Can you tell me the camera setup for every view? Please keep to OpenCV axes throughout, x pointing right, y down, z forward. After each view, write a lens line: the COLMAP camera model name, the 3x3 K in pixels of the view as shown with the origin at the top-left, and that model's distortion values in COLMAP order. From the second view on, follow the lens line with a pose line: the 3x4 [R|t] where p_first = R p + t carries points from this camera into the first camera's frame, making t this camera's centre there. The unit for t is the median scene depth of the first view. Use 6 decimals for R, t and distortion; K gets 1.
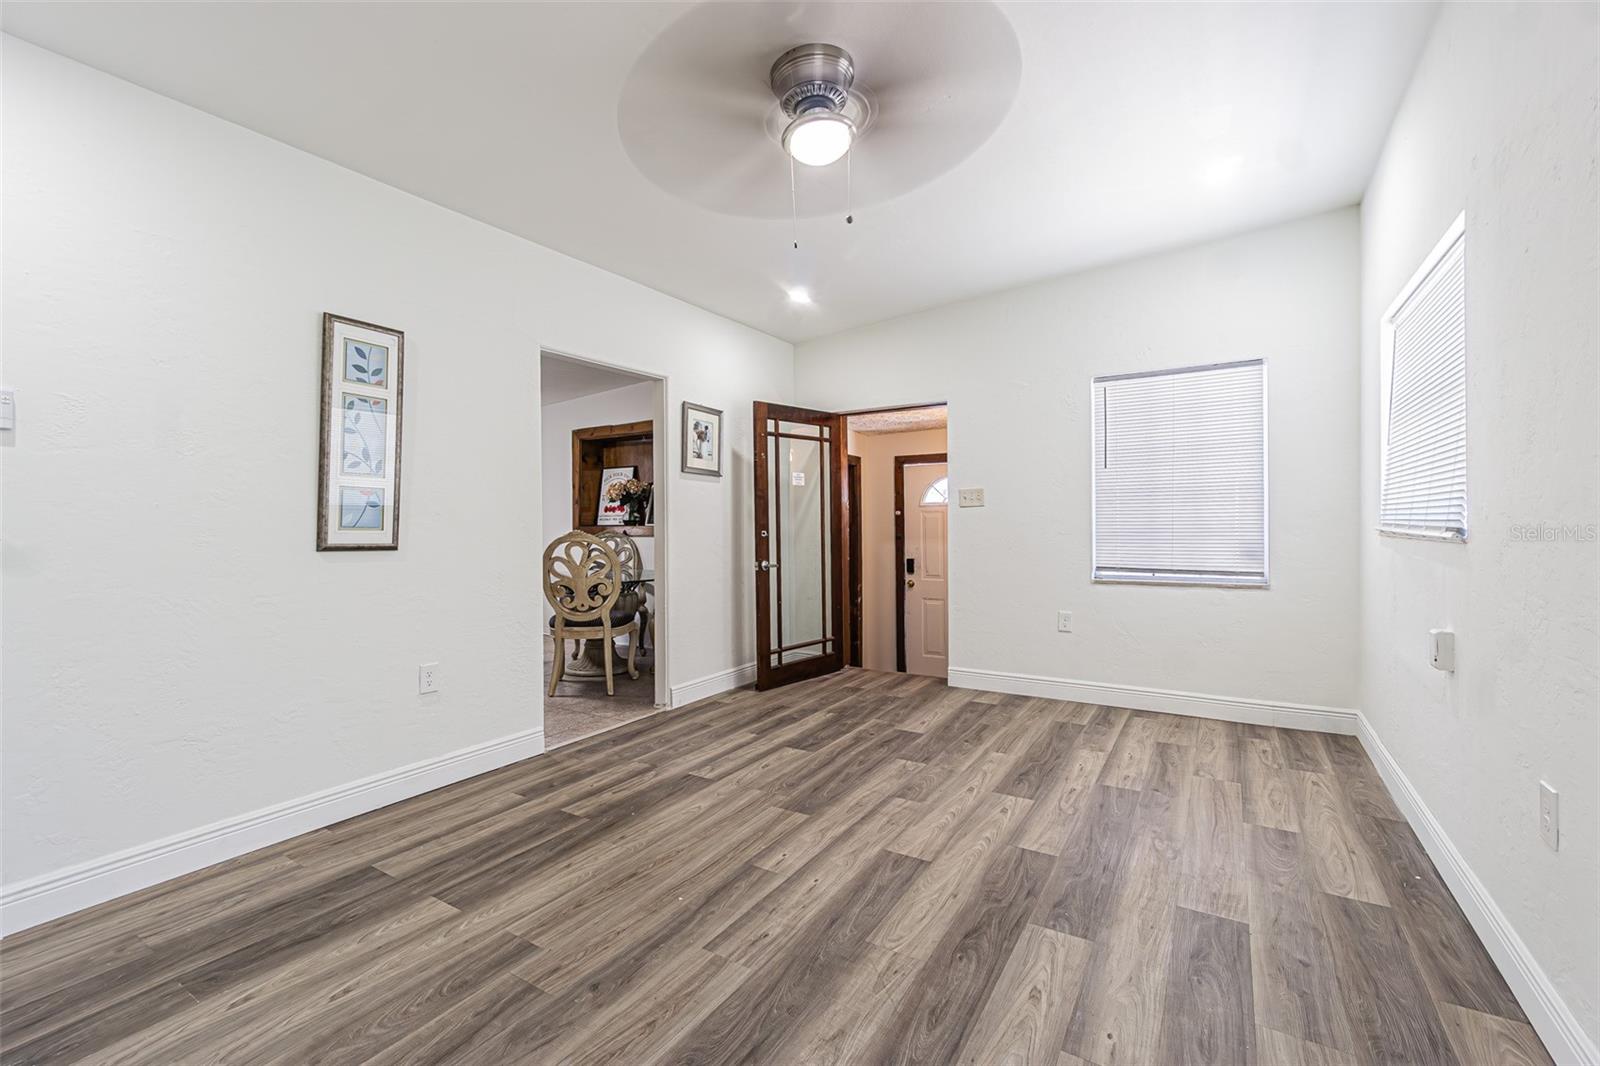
lens RADIAL K [[695.7, 0, 783.4], [0, 695.7, 555.4], [0, 0, 1]] dist [-0.008602, 0.002416]
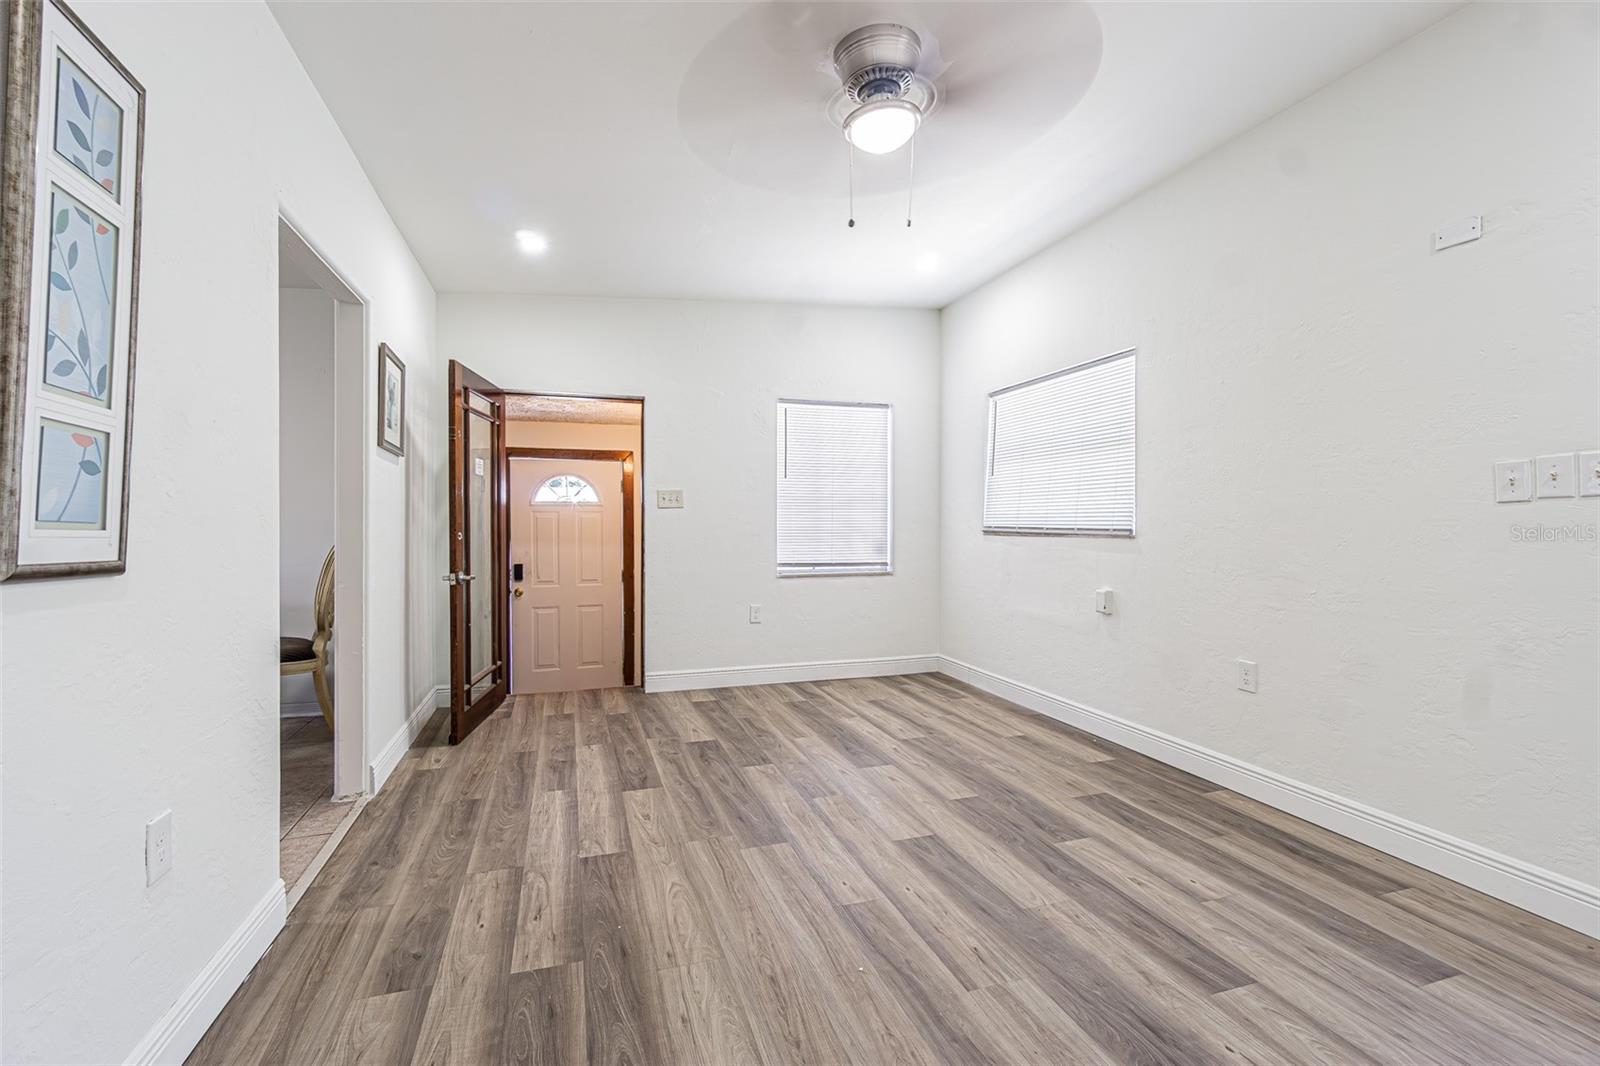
lens RADIAL K [[695.7, 0, 793.7], [0, 695.7, 536.9], [0, 0, 1]] dist [-0.008602, 0.002416]
pose [[0.632318, -0.005818, 0.774687, -0.662813], [0.029720, 0.999418, -0.016753, -0.008846], [-0.774138, 0.033617, 0.632123, 0.409773]]
